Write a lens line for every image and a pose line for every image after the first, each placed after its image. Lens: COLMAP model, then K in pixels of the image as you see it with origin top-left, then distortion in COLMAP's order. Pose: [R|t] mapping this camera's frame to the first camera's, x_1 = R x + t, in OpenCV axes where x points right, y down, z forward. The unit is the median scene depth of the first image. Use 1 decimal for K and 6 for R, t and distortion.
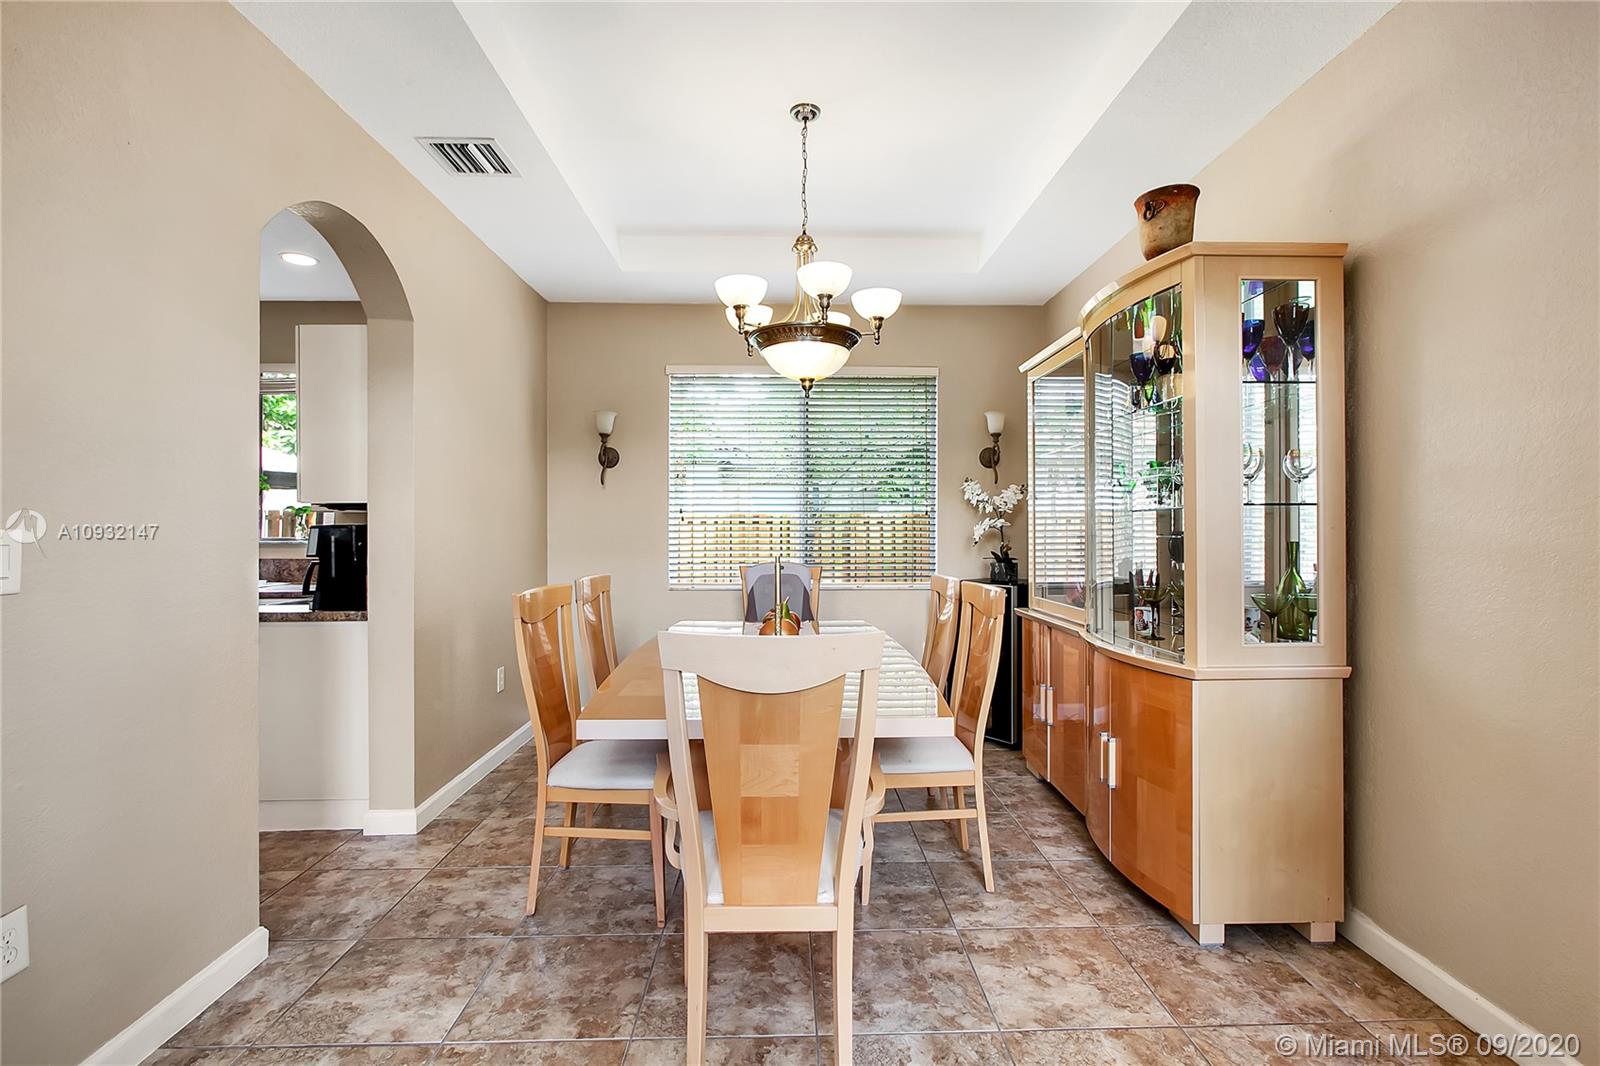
lens RADIAL K [[726.1, 0, 804.3], [0, 726.1, 526.1], [0, 0, 1]] dist [-0.010243, 0.000755]
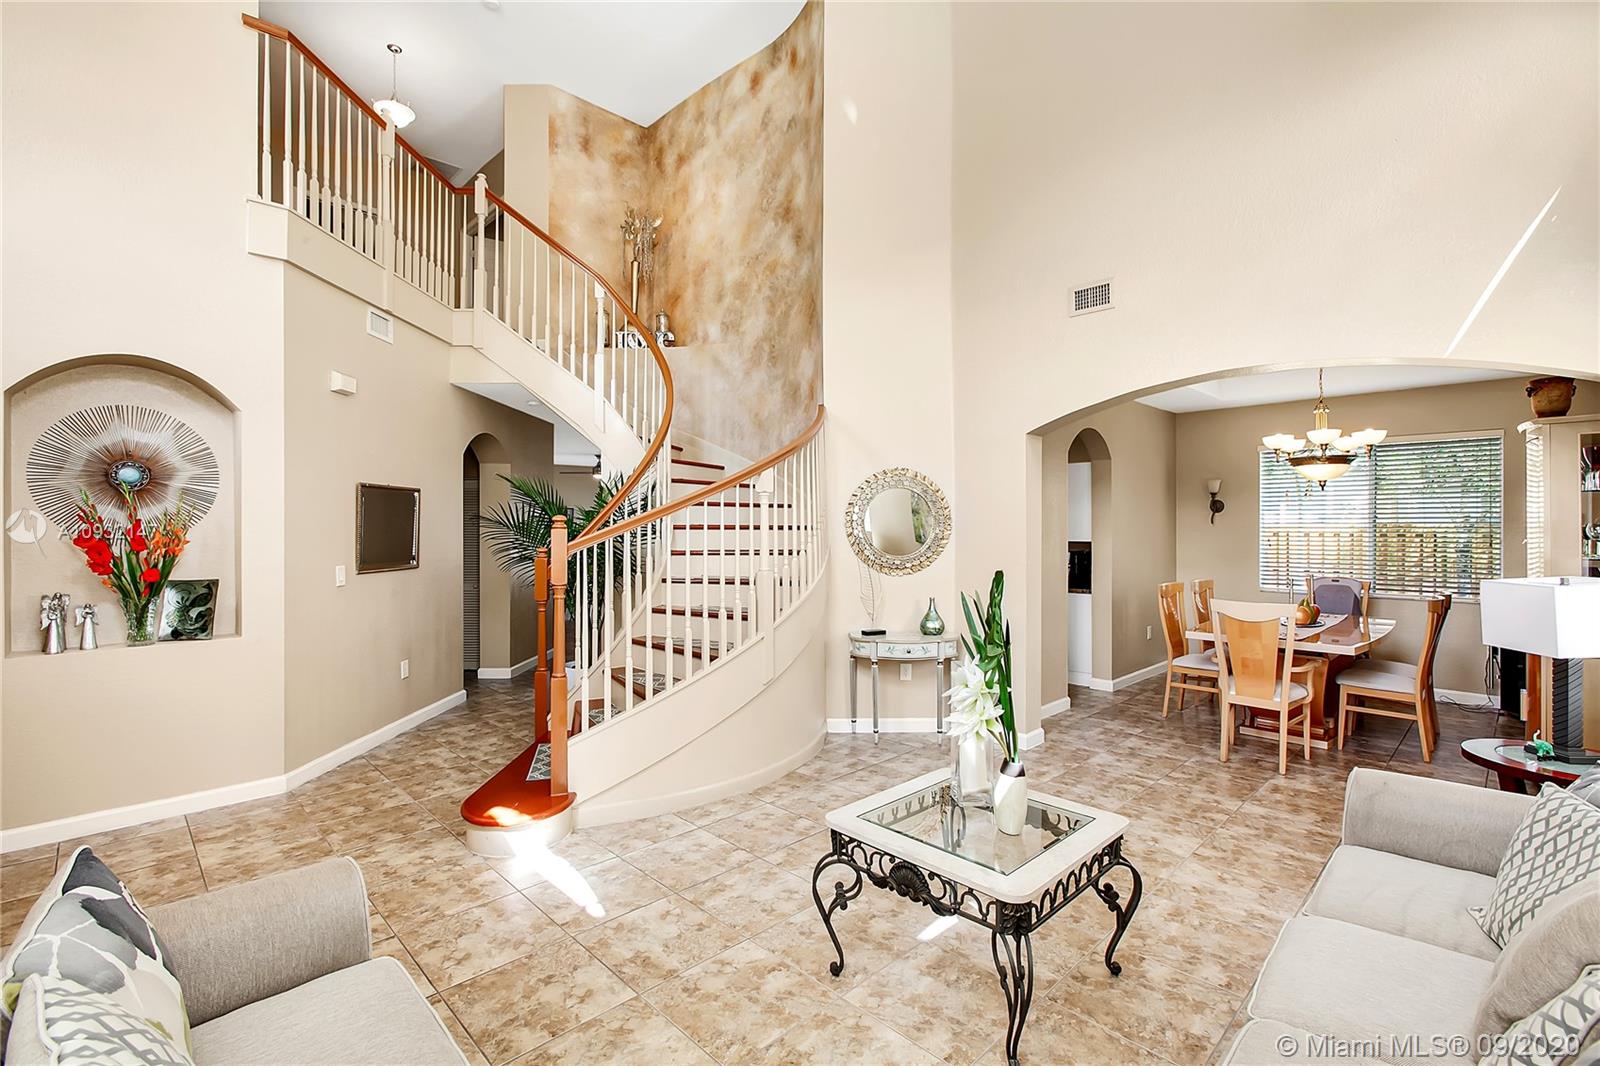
lens RADIAL K [[726.1, 0, 799.9], [0, 726.1, 528.0], [0, 0, 1]] dist [-0.010243, 0.000755]
pose [[0.677092, 0.002515, -0.735894, 0.553120], [0.002727, 0.999979, 0.005927, -0.113376], [0.735893, -0.006020, 0.677071, -1.487318]]
